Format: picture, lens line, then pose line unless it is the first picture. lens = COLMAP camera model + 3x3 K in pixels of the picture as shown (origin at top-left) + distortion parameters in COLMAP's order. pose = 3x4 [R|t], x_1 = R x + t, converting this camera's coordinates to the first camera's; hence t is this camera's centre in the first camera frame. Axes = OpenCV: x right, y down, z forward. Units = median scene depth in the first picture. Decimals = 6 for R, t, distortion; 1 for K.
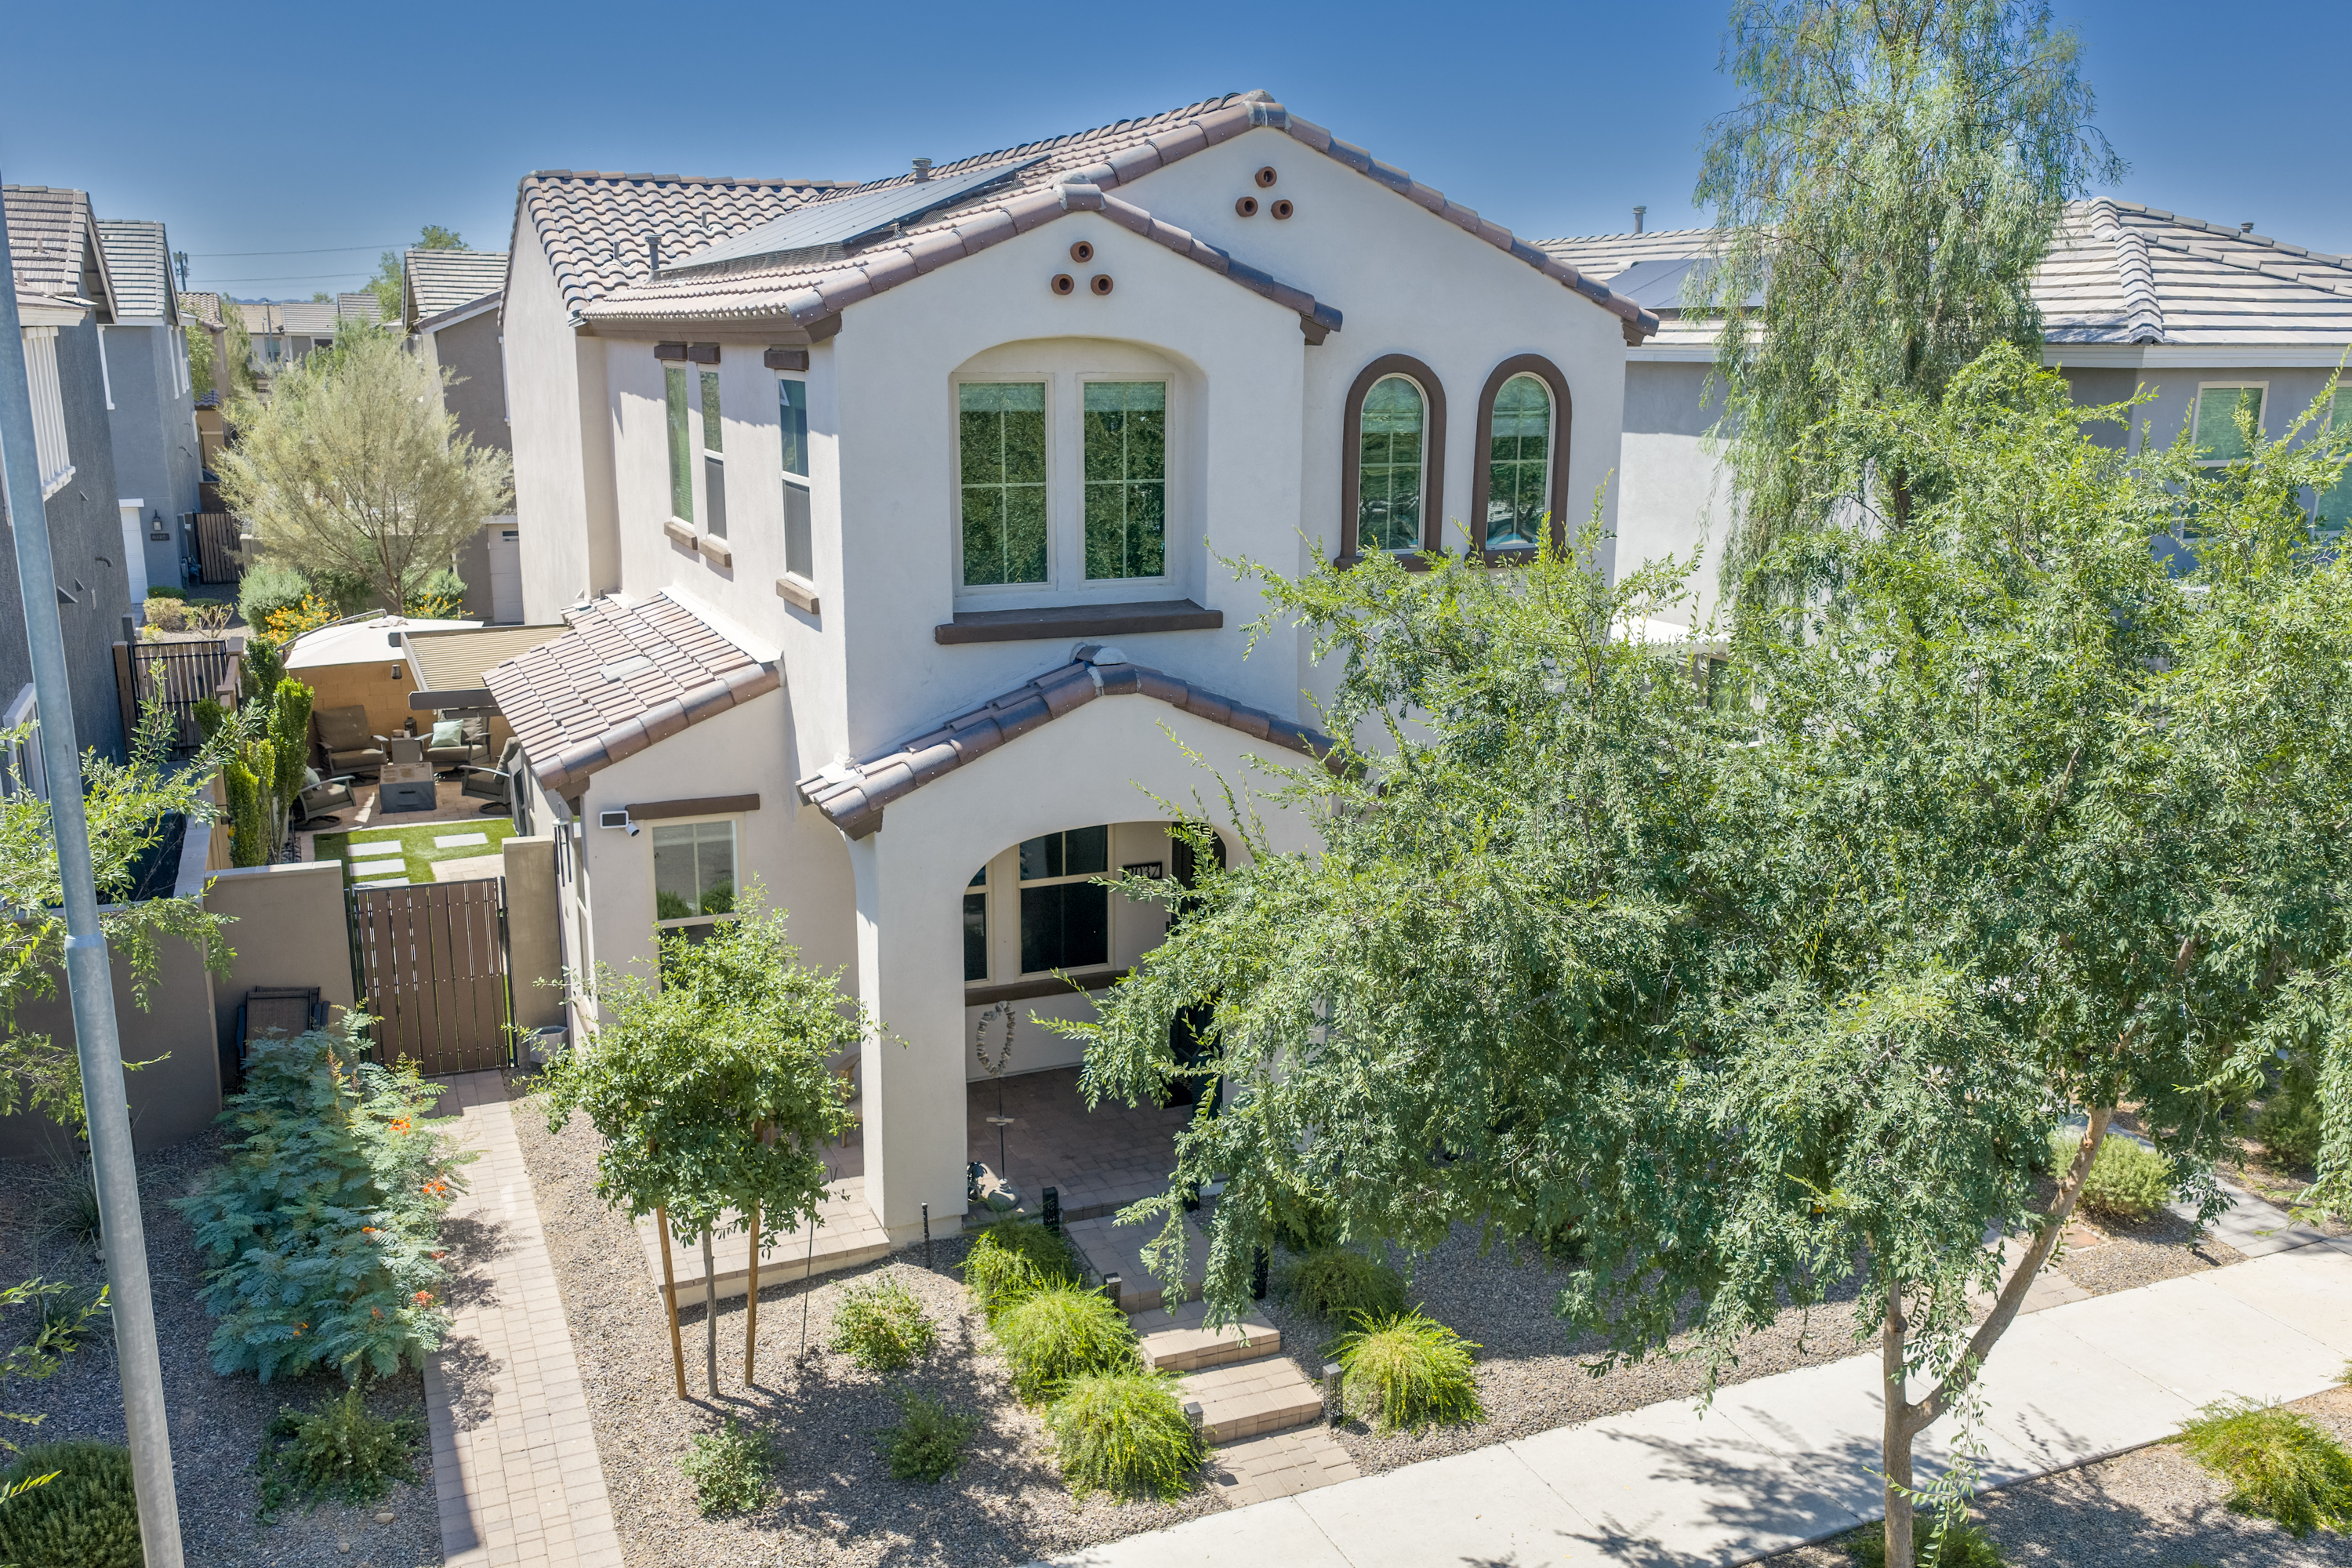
lens RADIAL K [[1957.2, 0, 1177.6], [0, 1957.2, 781.1], [0, 0, 1]] dist [0.005235, -0.018502]
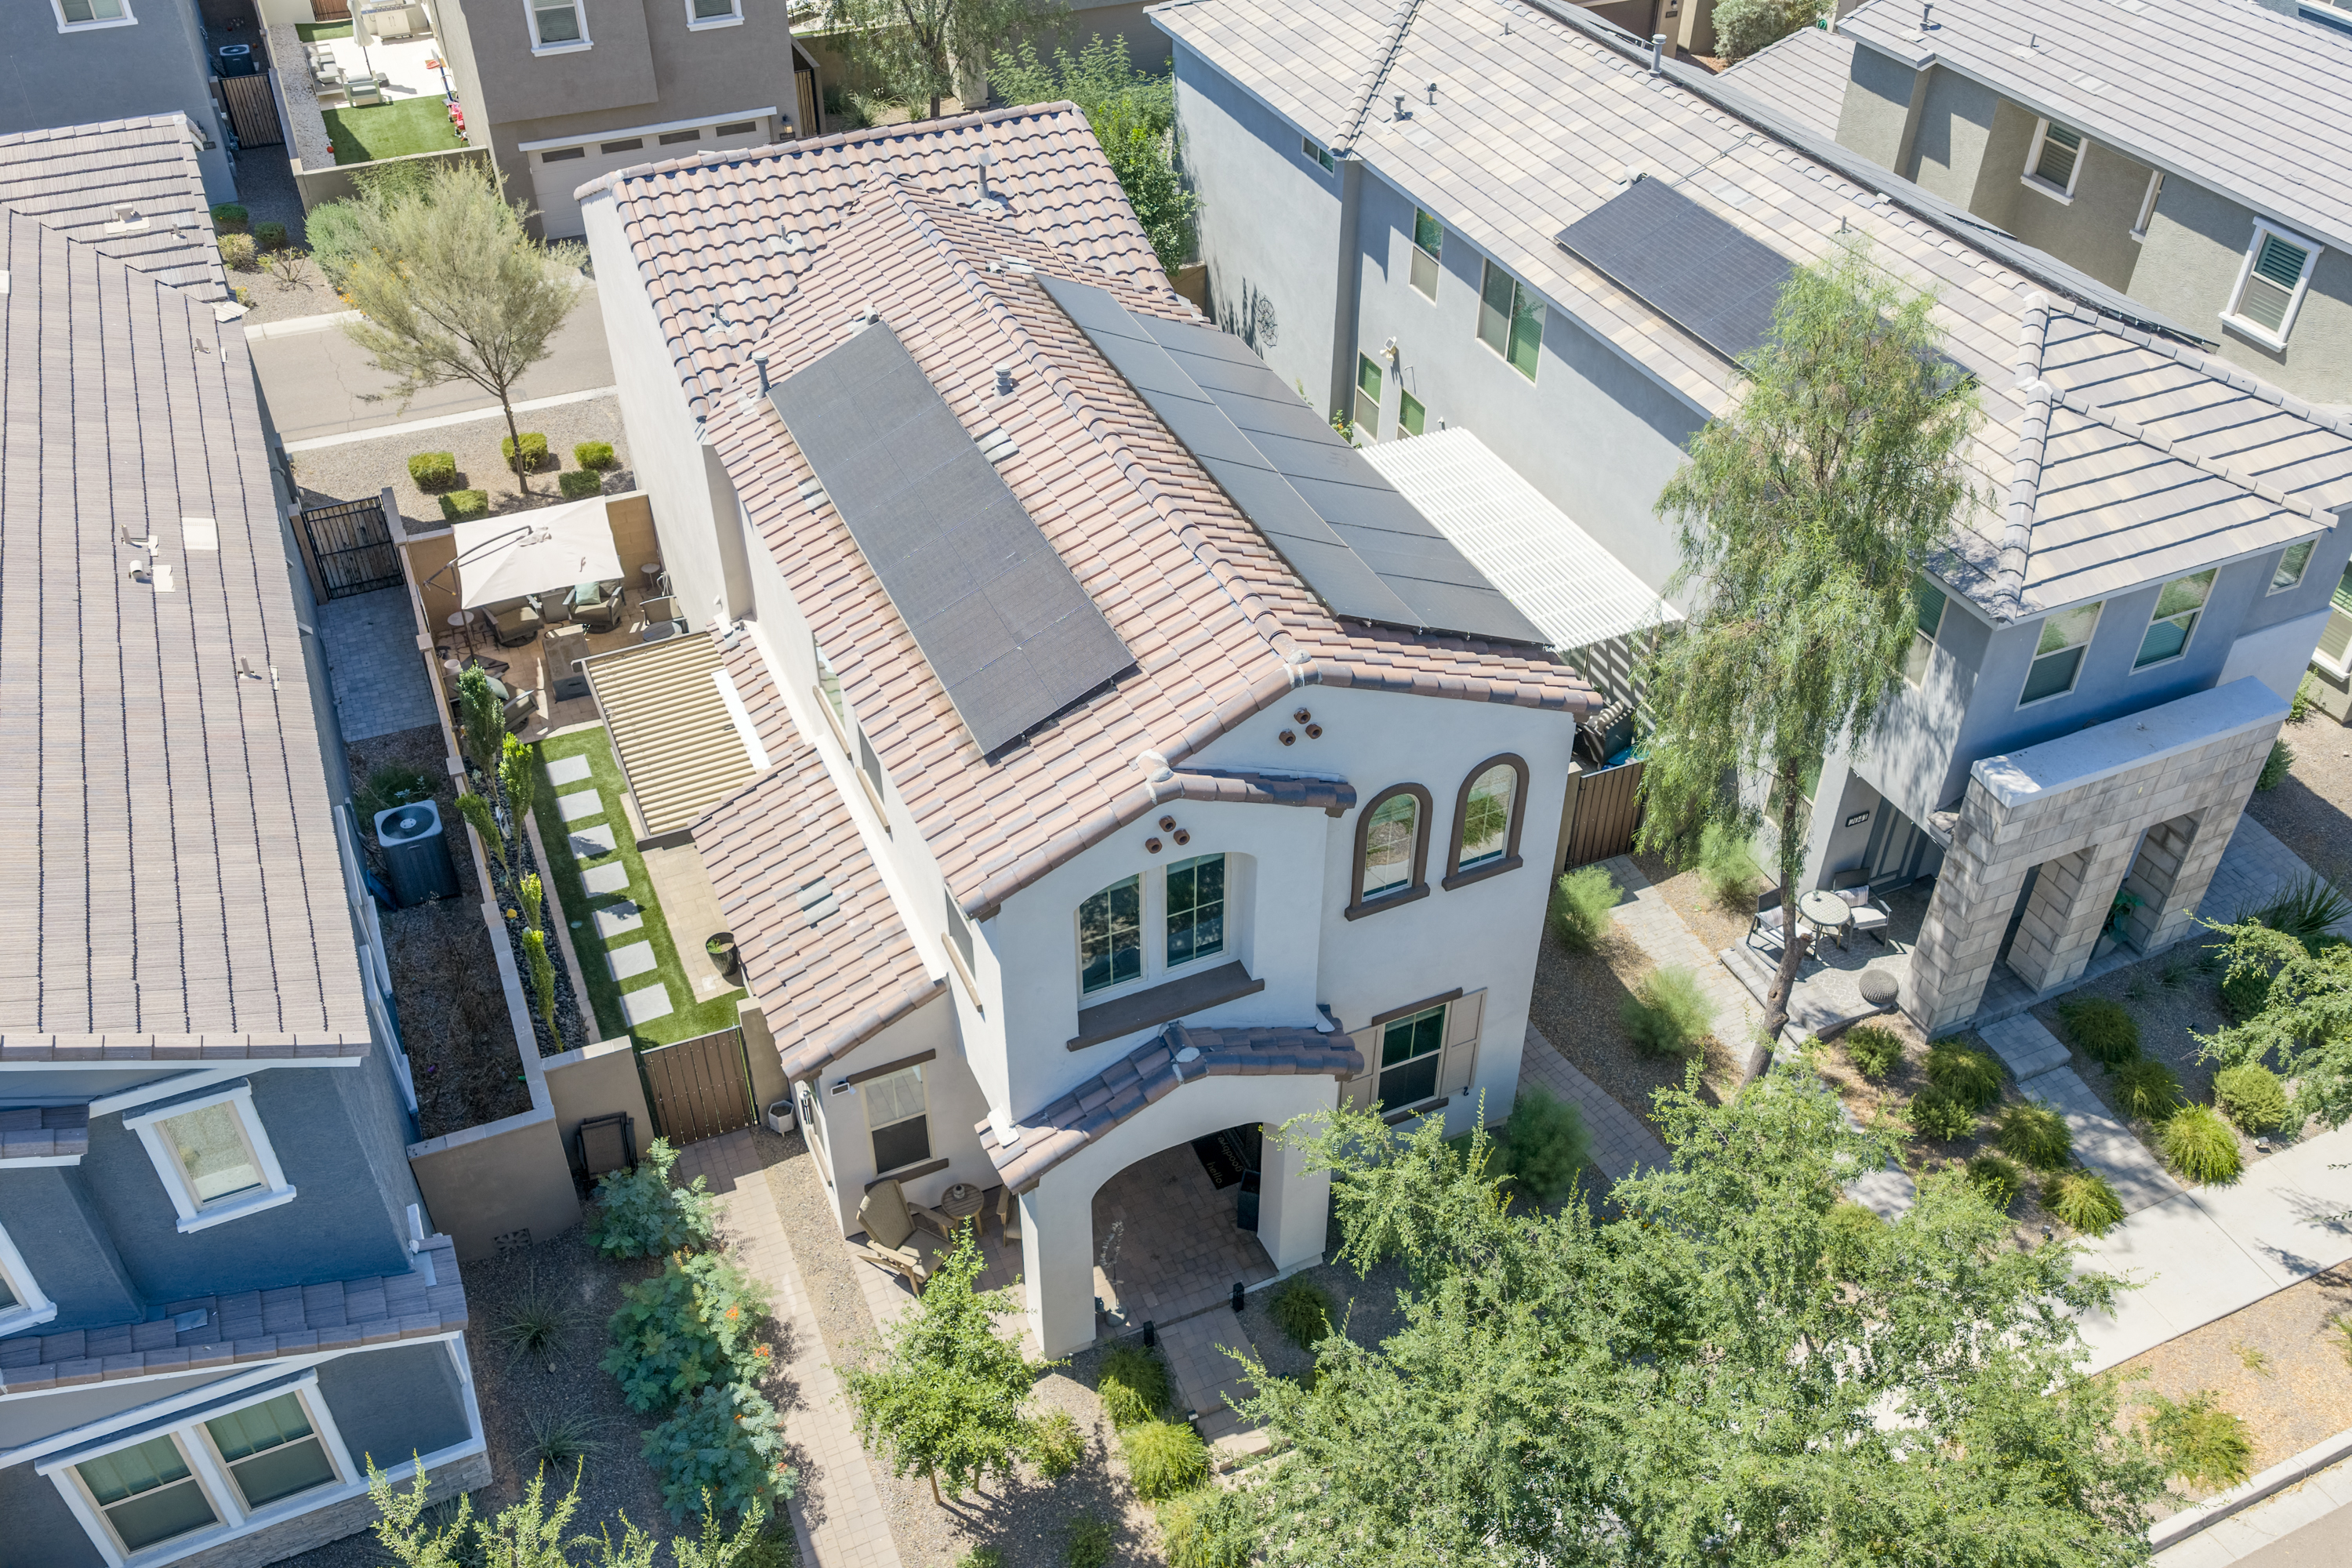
lens RADIAL K [[1957.2, 0, 1177.6], [0, 1957.2, 781.1], [0, 0, 1]] dist [0.005235, -0.018502]
pose [[0.999994, -0.003564, -0.000025, -0.040666], [0.003215, 0.899055, 0.437823, -0.876250], [-0.001538, -0.437820, 0.899061, -0.214105]]
